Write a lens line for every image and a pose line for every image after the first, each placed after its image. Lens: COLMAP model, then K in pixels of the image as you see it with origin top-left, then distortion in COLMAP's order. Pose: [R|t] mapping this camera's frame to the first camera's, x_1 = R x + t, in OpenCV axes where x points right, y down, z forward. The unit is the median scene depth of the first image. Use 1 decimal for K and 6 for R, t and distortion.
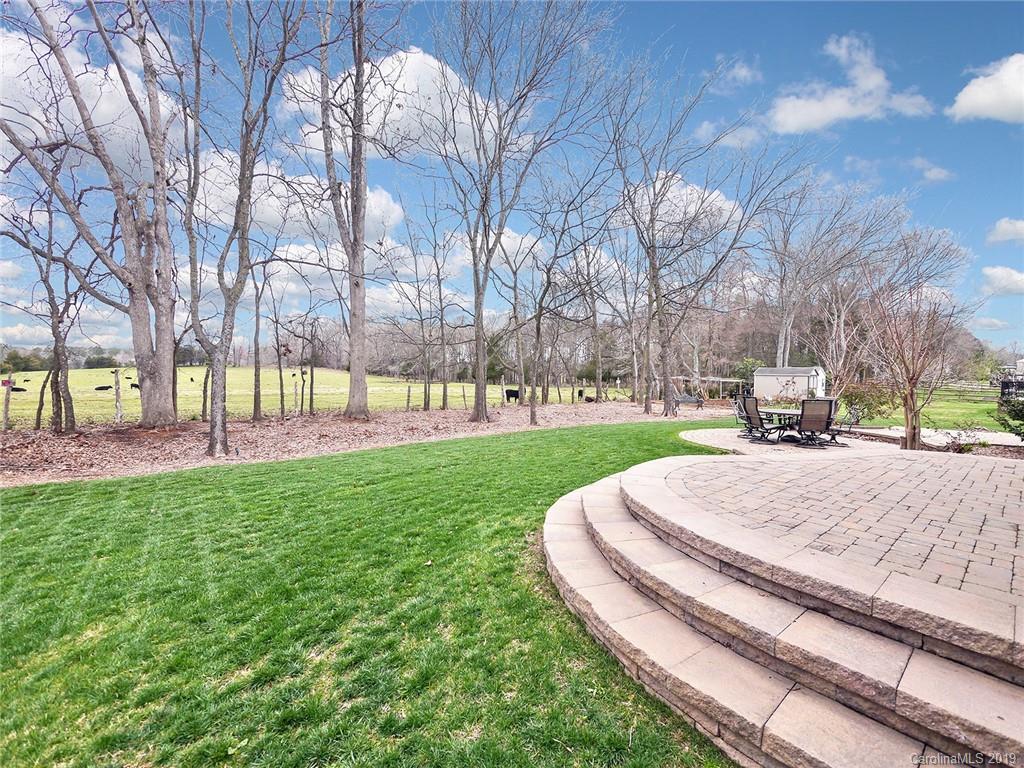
lens RADIAL K [[414.3, 0, 490.9], [0, 414.3, 384.1], [0, 0, 1]] dist [-0.000426, 0.000023]
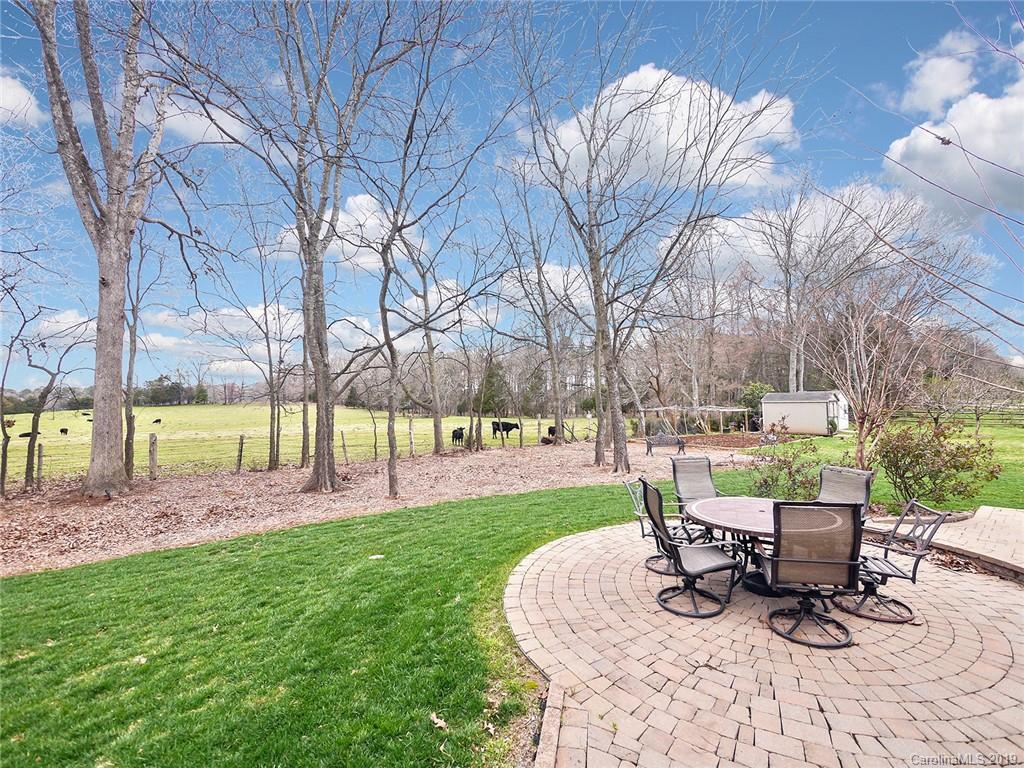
lens RADIAL K [[431.5, 0, 512.0], [0, 431.5, 384.0], [0, 0, 1]] dist [0.001210, -0.000009]
pose [[0.999543, -0.023934, 0.018445, 0.120380], [0.025200, 0.997099, -0.071822, -0.009111], [-0.016672, 0.072254, 0.997247, 0.144896]]
